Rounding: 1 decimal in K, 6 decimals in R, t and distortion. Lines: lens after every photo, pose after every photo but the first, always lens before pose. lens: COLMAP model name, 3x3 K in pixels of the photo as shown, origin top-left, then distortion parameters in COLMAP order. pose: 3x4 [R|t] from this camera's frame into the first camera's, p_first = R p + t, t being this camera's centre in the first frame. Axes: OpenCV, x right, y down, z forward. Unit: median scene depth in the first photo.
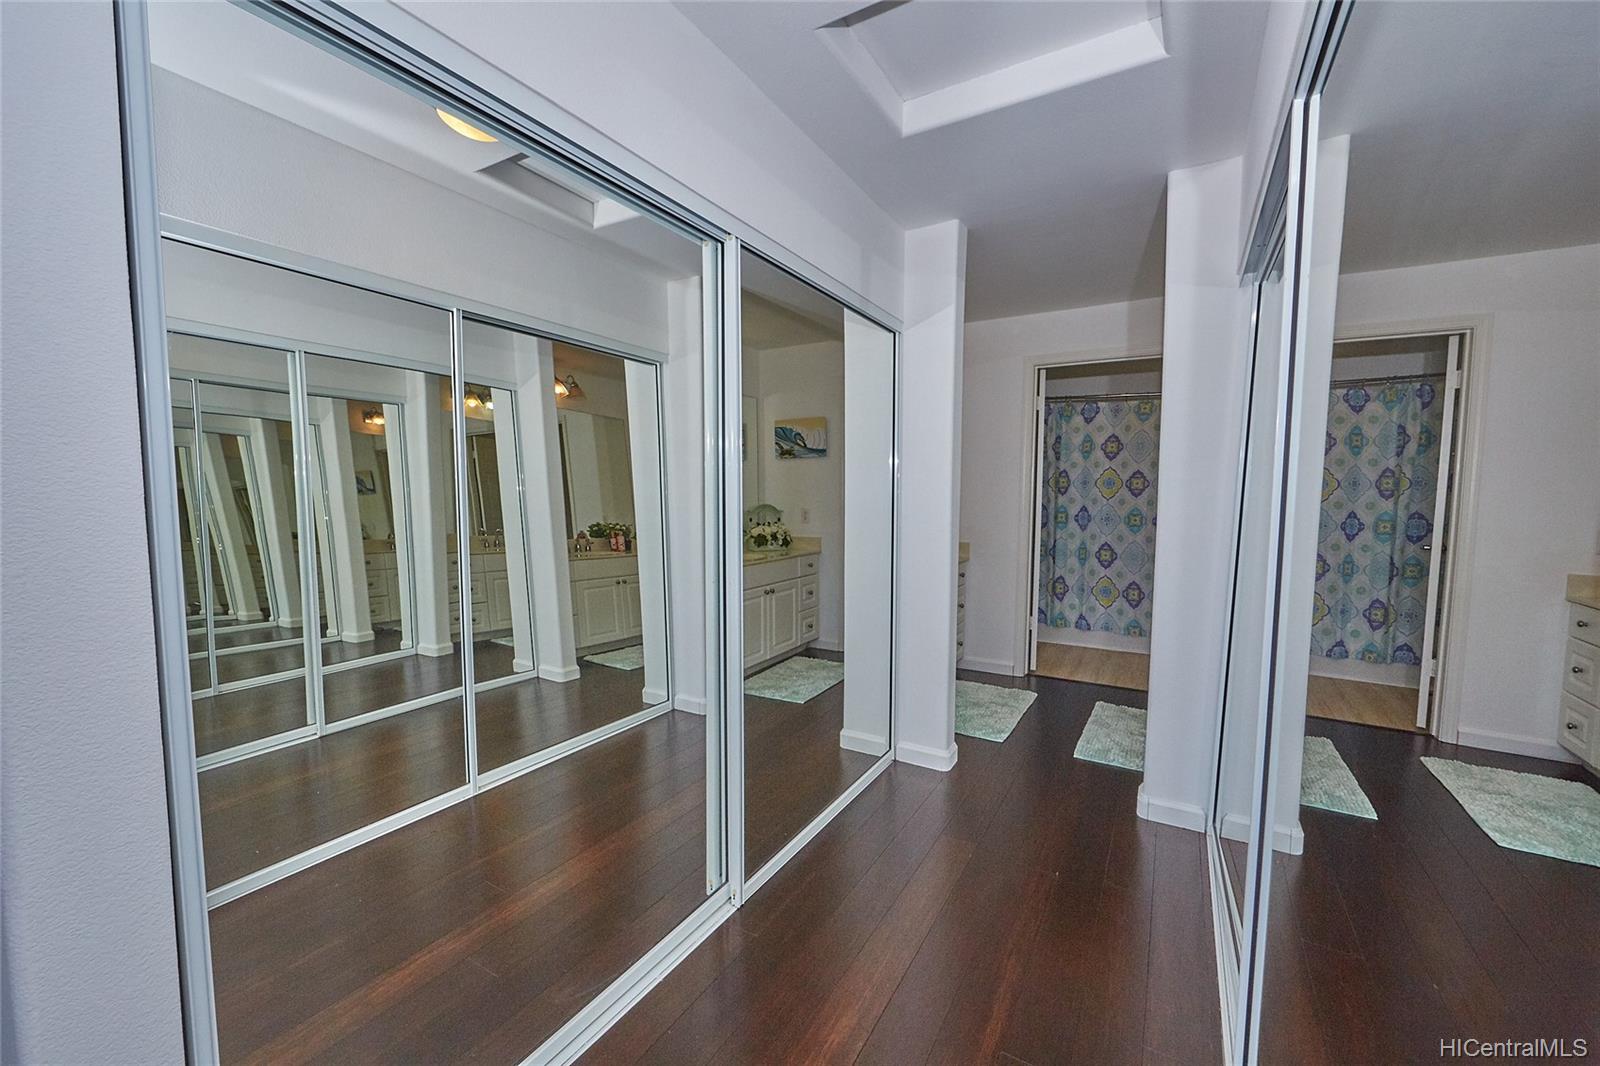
lens RADIAL K [[628.0, 0, 798.7], [0, 628.0, 539.3], [0, 0, 1]] dist [-0.009486, 0.000975]
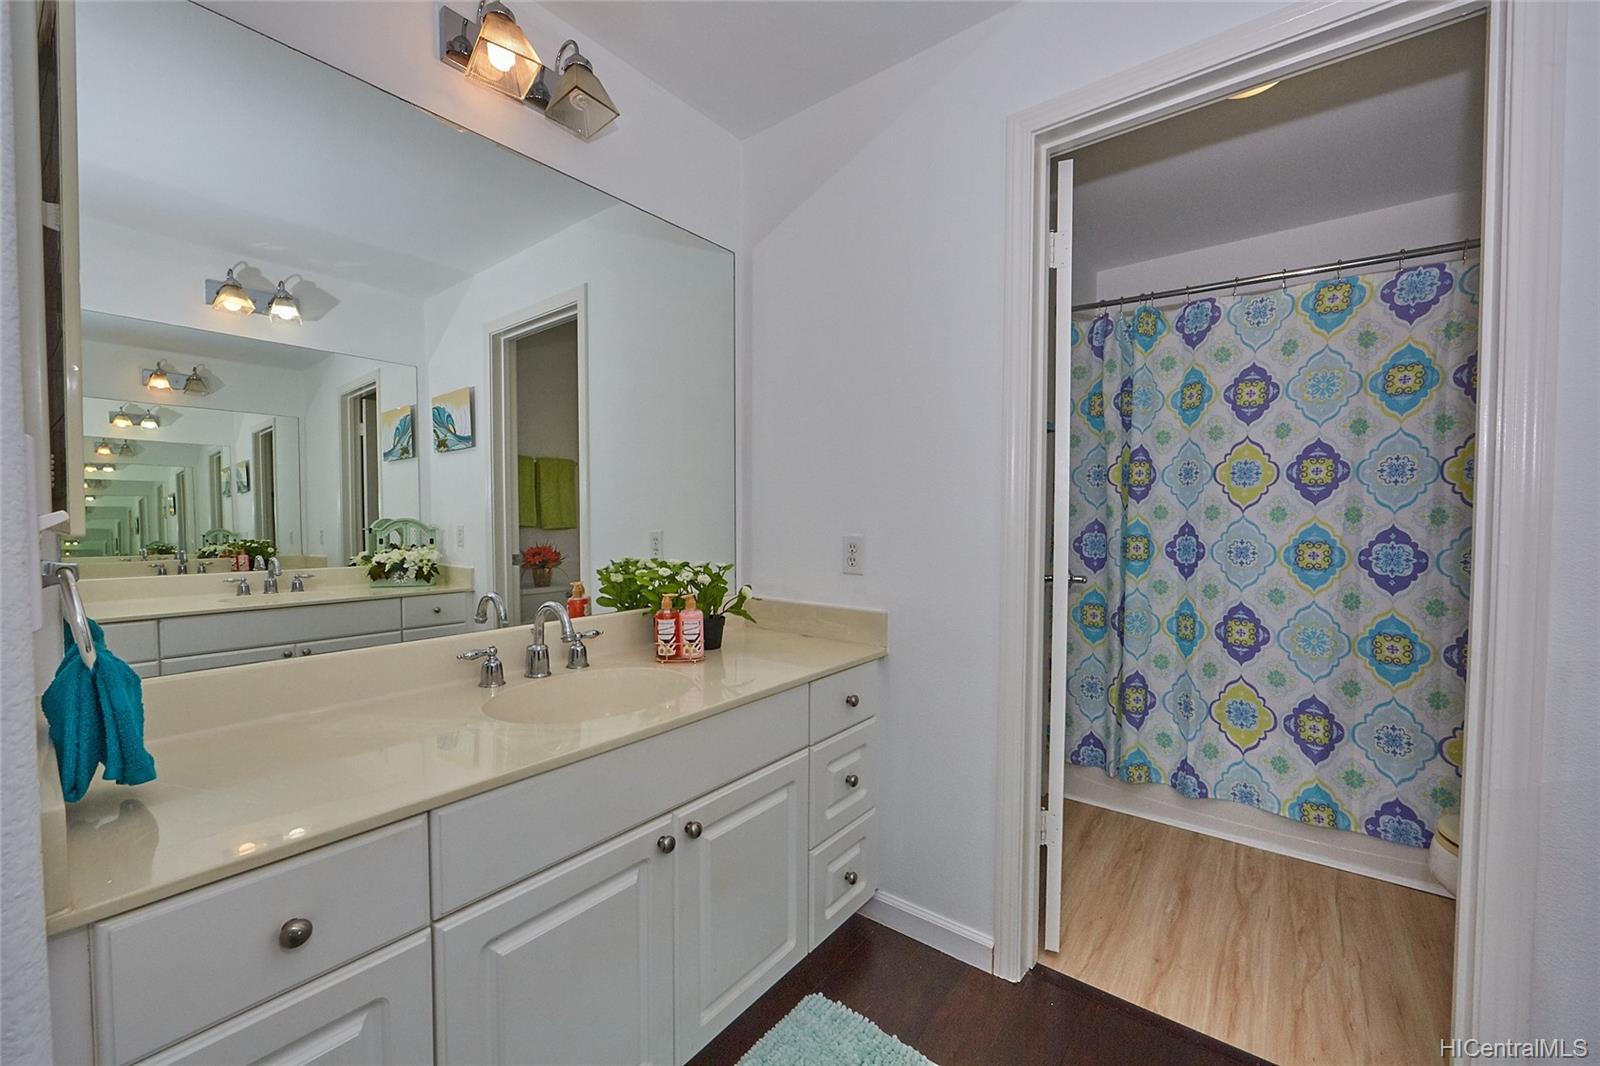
lens RADIAL K [[628.0, 0, 800.4], [0, 628.0, 540.0], [0, 0, 1]] dist [-0.009486, 0.000975]
pose [[0.991782, 0.005330, -0.127826, 0.232701], [-0.011558, 0.998779, -0.048028, -0.015712], [0.127414, 0.049111, 0.990633, 0.510156]]
